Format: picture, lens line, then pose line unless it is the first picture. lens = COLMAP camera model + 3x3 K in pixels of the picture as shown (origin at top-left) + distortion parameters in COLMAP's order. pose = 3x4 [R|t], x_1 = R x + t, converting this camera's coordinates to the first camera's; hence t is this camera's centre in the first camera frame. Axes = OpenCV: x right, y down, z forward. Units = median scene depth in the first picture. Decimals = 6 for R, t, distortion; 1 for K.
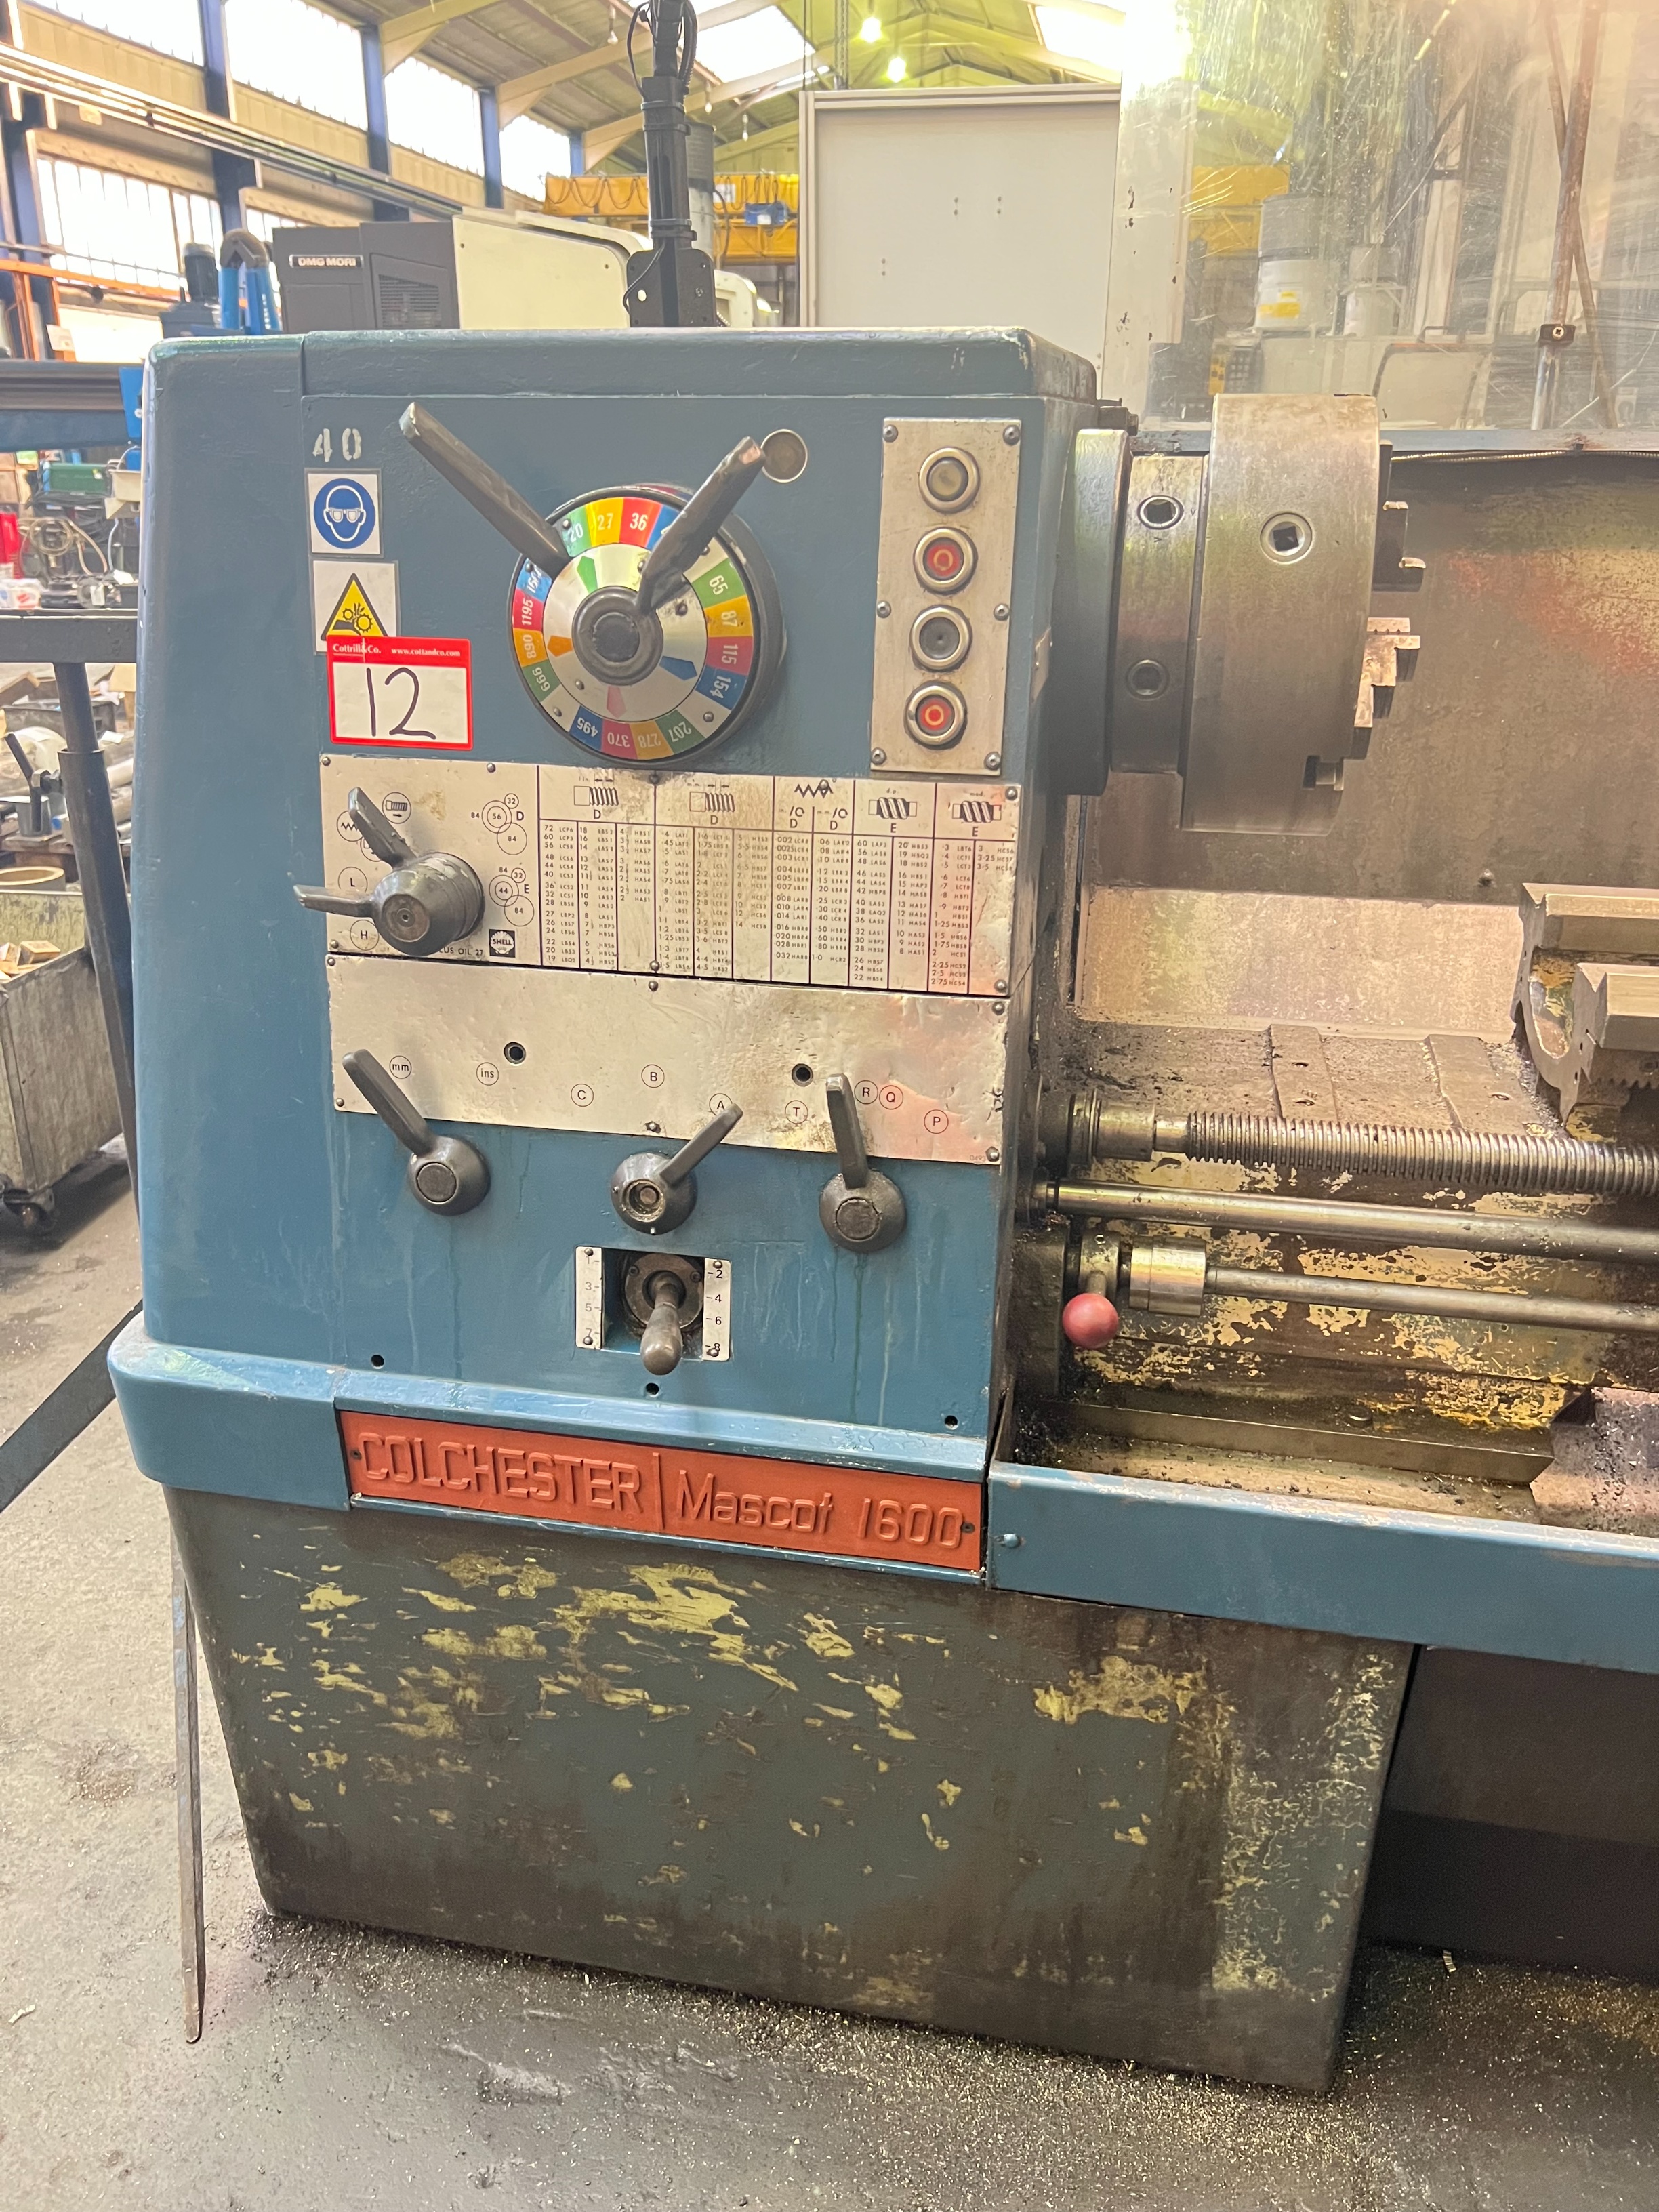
lens RADIAL K [[1658.4, 0, 829.5], [0, 1658.4, 1106.0], [0, 0, 1]] dist [0.149197, -0.335121]
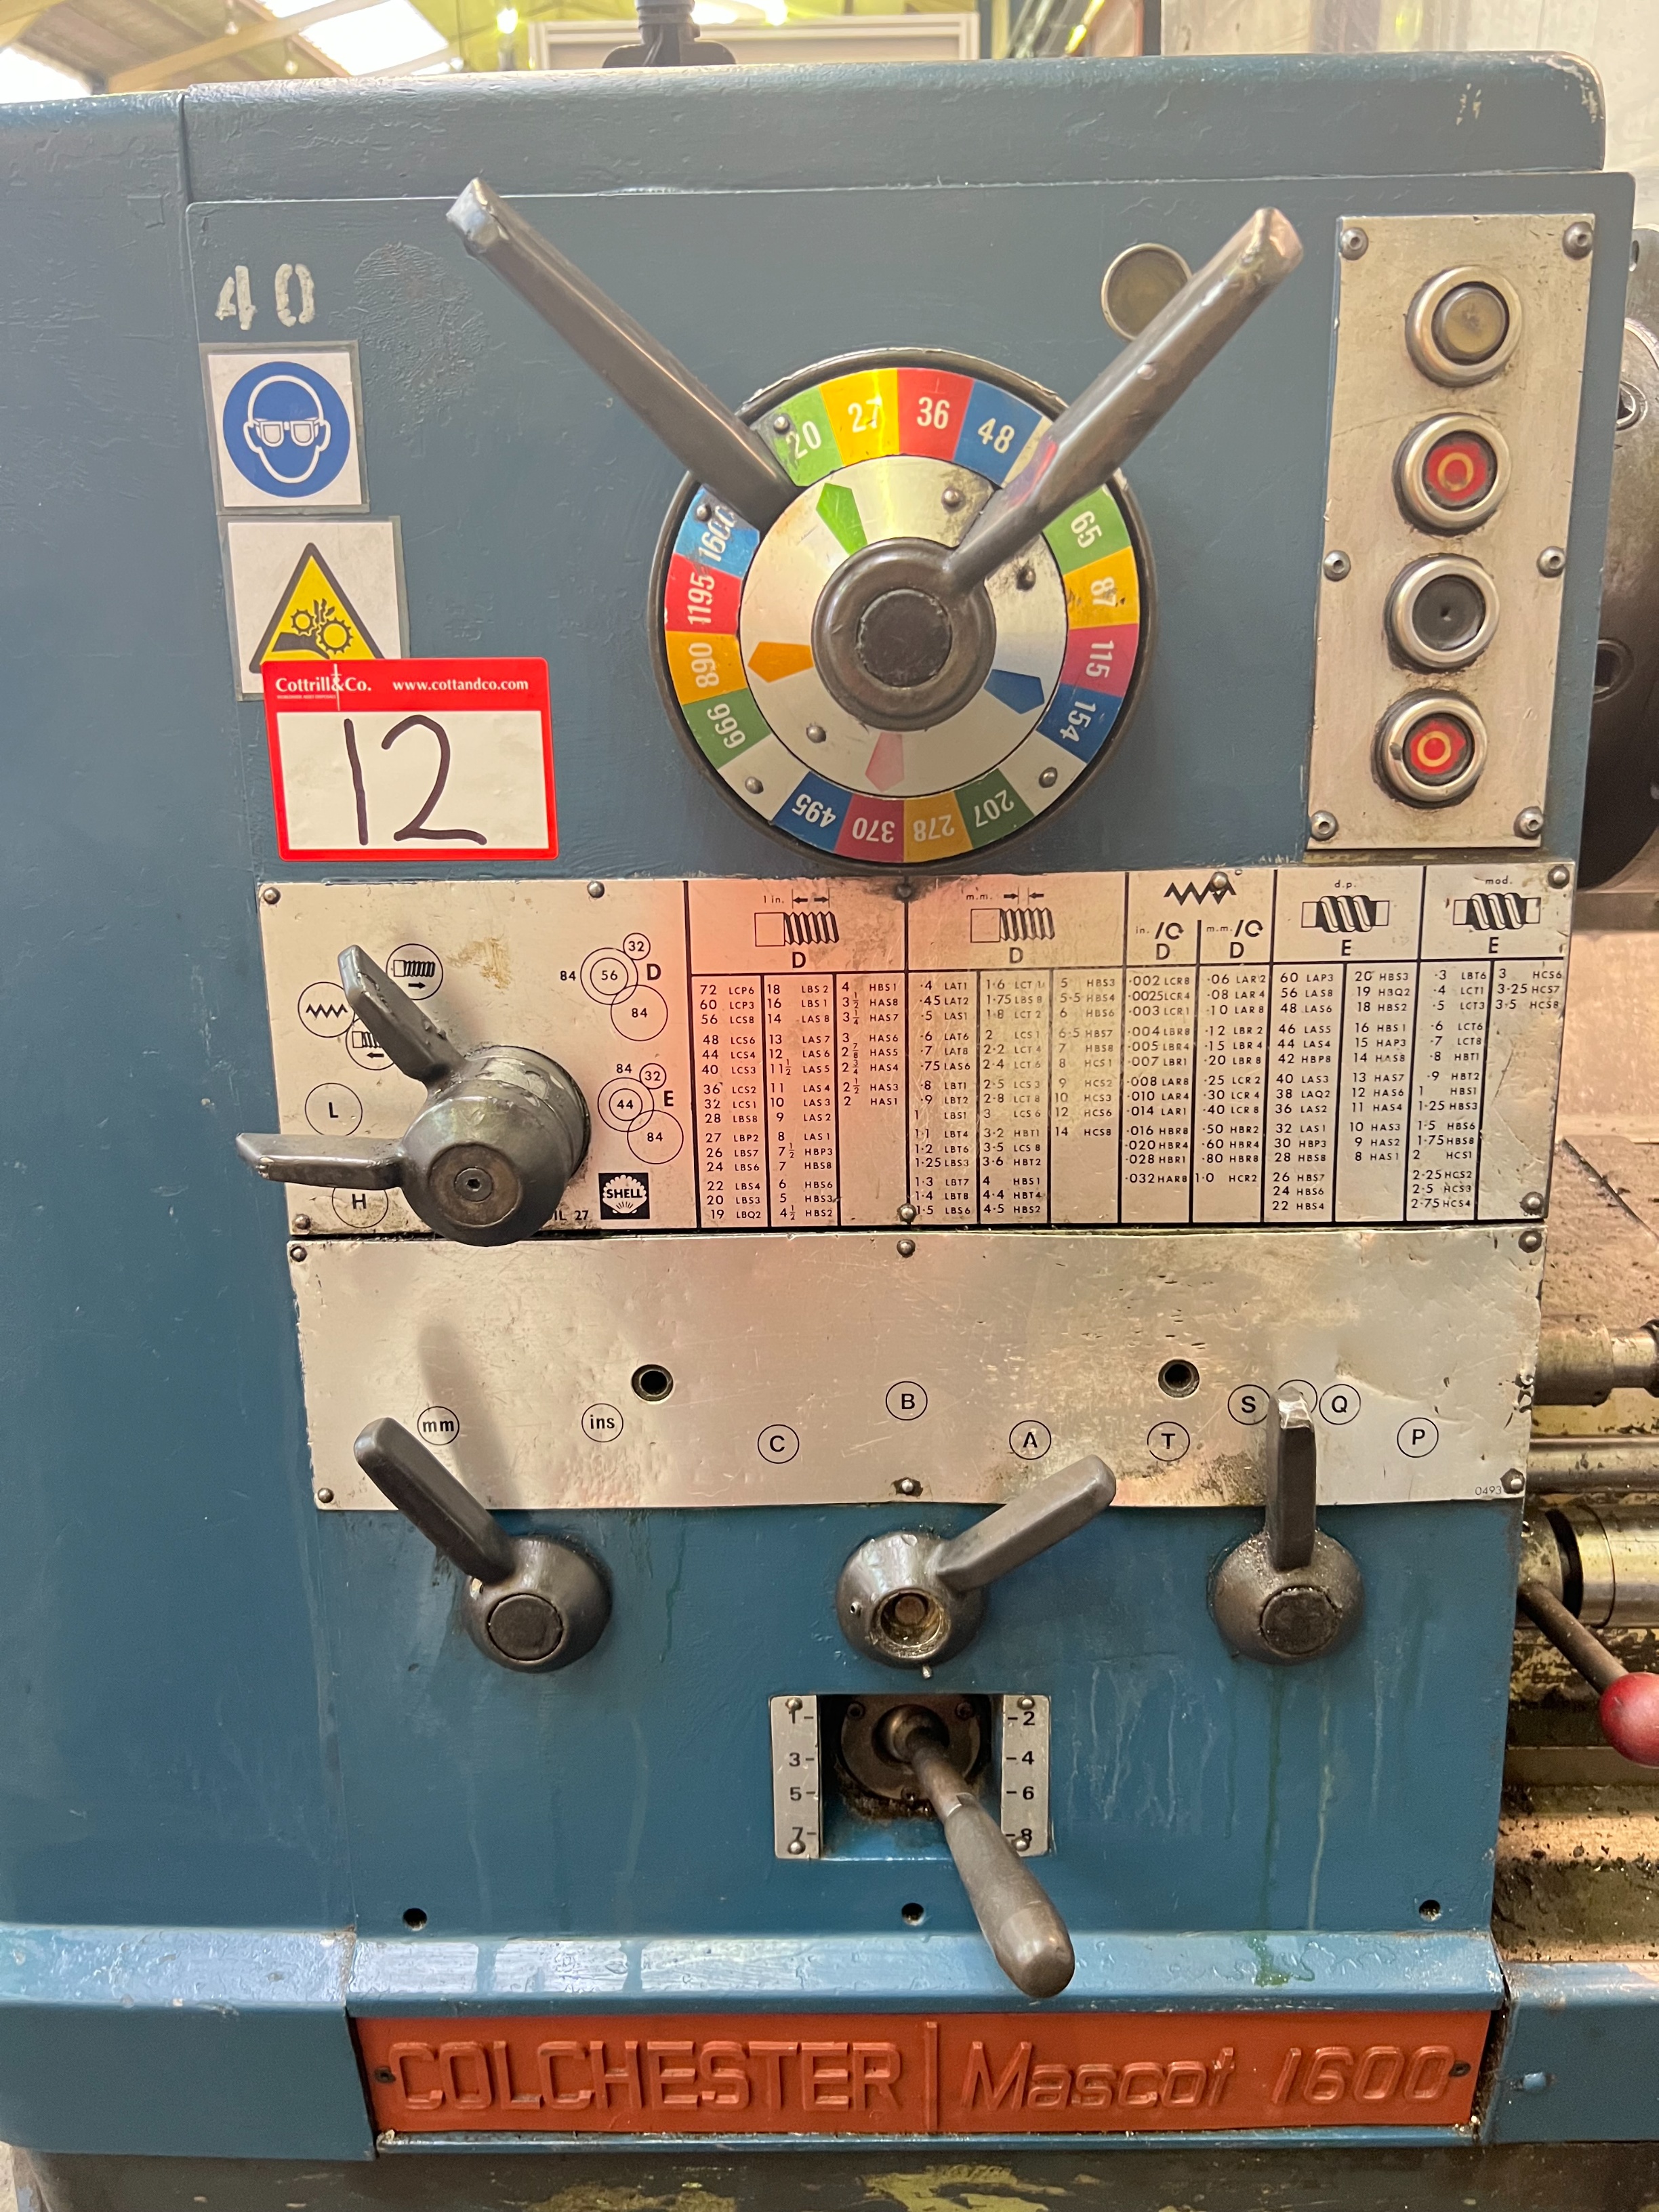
lens RADIAL K [[1756.5, 0, 895.2], [0, 1756.5, 1113.1], [0, 0, 1]] dist [0.070899, -0.110435]
pose [[0.981635, -0.089514, 0.168464, -0.209930], [0.090850, 0.995865, -0.000227, -0.120222], [-0.167747, 0.015528, 0.985708, 0.419308]]
